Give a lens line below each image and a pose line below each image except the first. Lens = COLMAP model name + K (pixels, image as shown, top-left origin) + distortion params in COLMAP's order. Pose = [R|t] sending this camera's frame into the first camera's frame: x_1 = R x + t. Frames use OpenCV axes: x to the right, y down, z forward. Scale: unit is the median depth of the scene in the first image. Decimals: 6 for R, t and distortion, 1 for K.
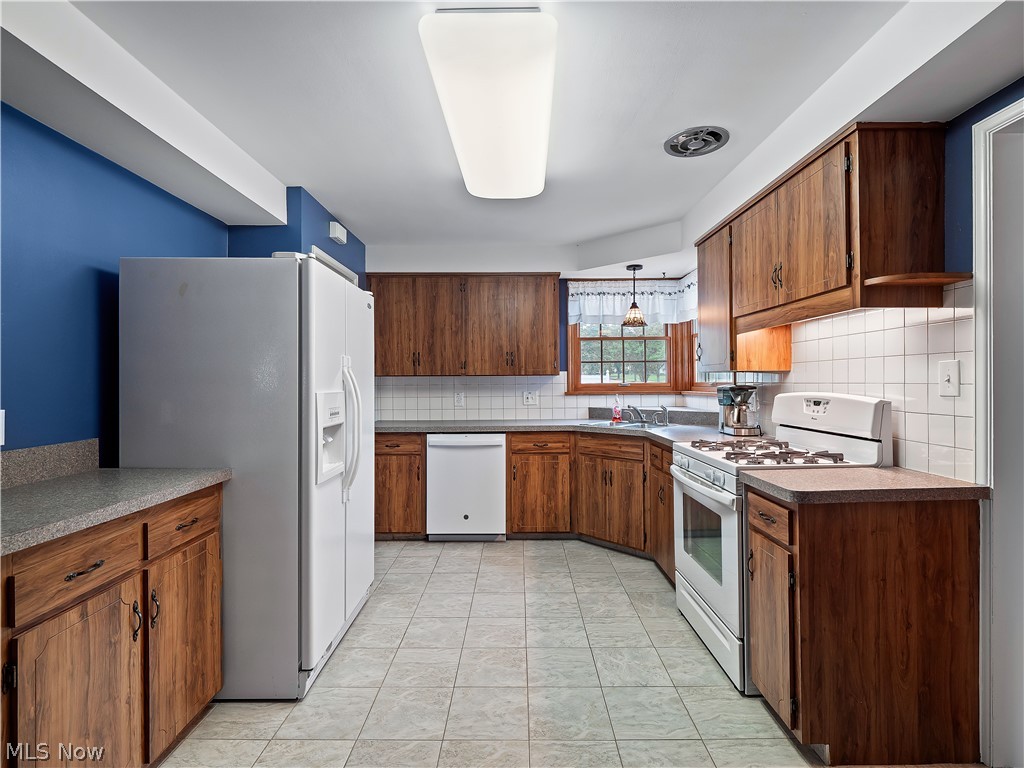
lens RADIAL K [[491.3, 0, 512.0], [0, 491.3, 384.0], [0, 0, 1]] dist [0.000050, -0.000137]
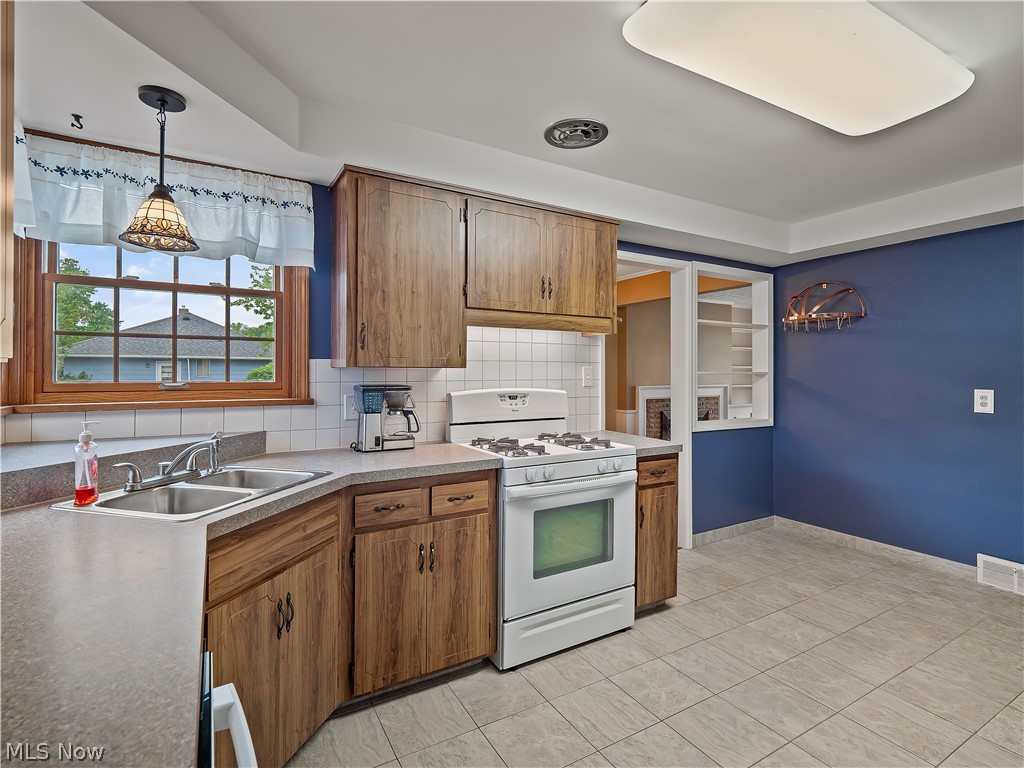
lens RADIAL K [[510.2, 0, 510.9], [0, 510.2, 368.8], [0, 0, 1]] dist [0.003520, -0.000291]
pose [[-0.513117, 0.010561, 0.858254, -0.495240], [0.004635, 0.999944, -0.009533, -0.021009], [-0.858306, -0.000914, -0.513137, 1.904815]]
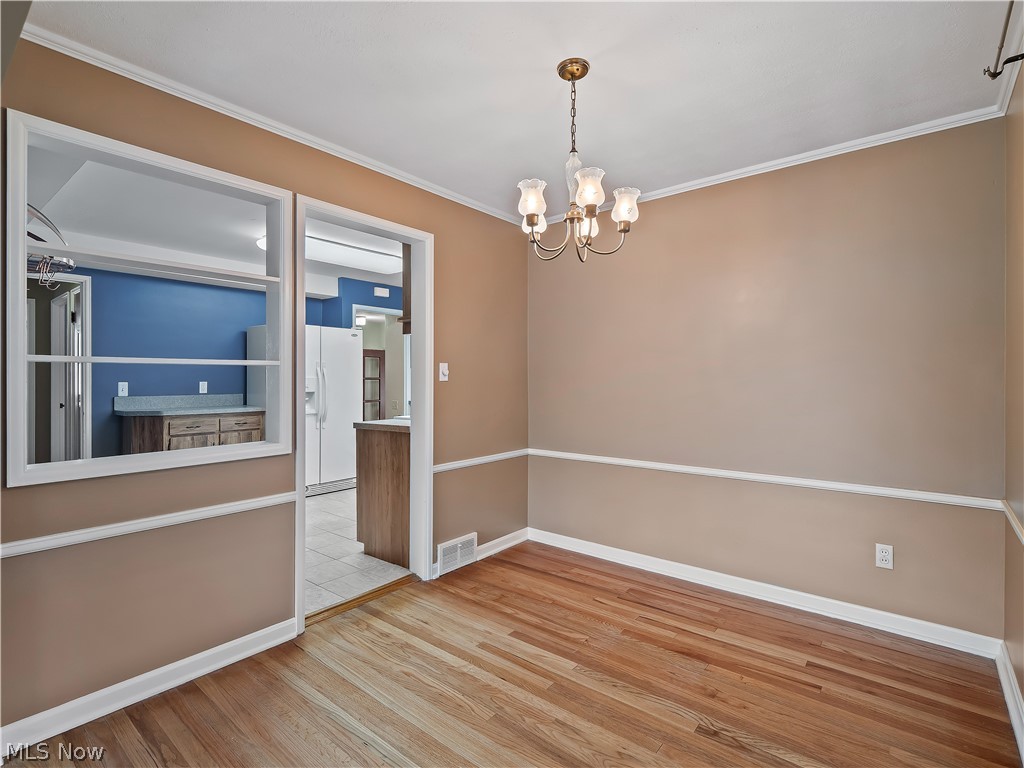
lens RADIAL K [[498.5, 0, 515.8], [0, 498.5, 375.7], [0, 0, 1]] dist [0.000376, -0.001361]
pose [[0.785089, 0.001732, -0.619381, 2.005966], [-0.005595, 0.999975, -0.004295, 0.011841], [0.619358, 0.006837, 0.785079, -0.234026]]
